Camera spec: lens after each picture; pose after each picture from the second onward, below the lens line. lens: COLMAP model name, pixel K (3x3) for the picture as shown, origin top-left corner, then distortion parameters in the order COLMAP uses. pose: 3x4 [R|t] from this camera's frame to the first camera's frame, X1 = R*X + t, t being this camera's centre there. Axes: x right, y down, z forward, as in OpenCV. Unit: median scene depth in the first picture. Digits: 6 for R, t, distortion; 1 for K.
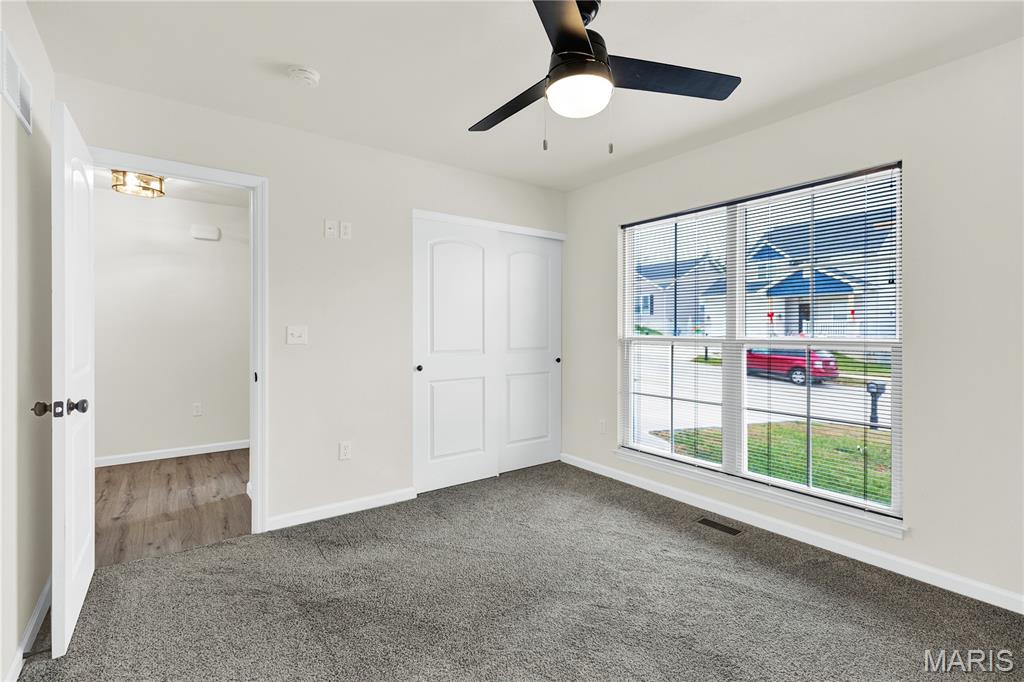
lens RADIAL K [[471.4, 0, 510.3], [0, 471.4, 336.9], [0, 0, 1]] dist [0.019238, 0.000890]
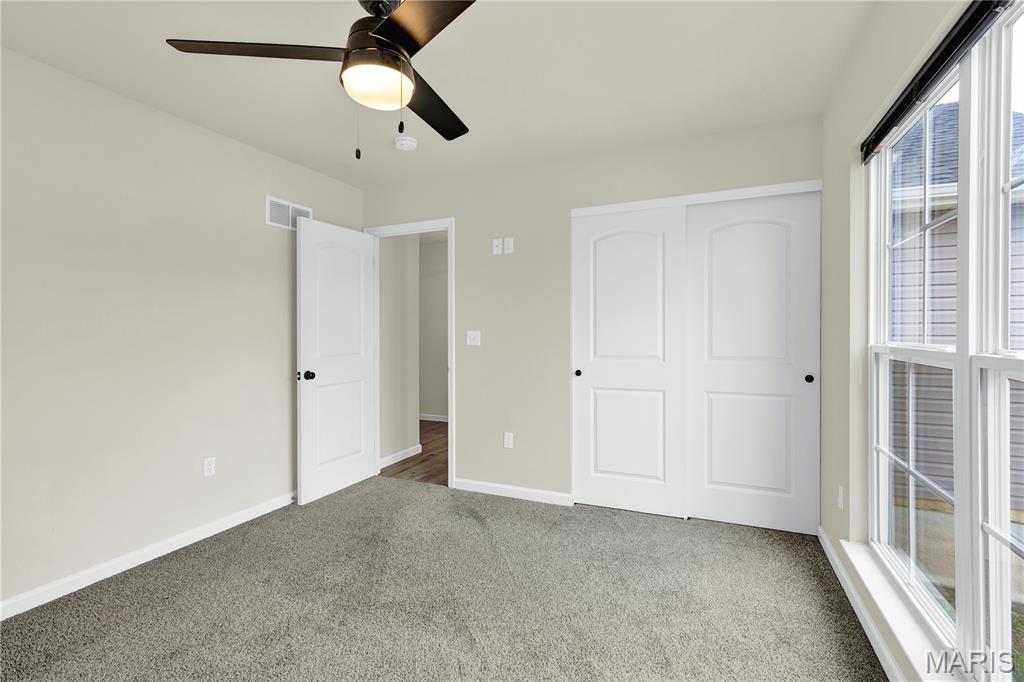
lens RADIAL K [[471.4, 0, 509.3], [0, 471.4, 339.4], [0, 0, 1]] dist [0.019238, 0.000890]
pose [[0.500327, 0.005113, -0.865822, 0.569932], [-0.008522, 0.999963, 0.000981, -0.001819], [0.865795, 0.006888, 0.500352, 0.398770]]
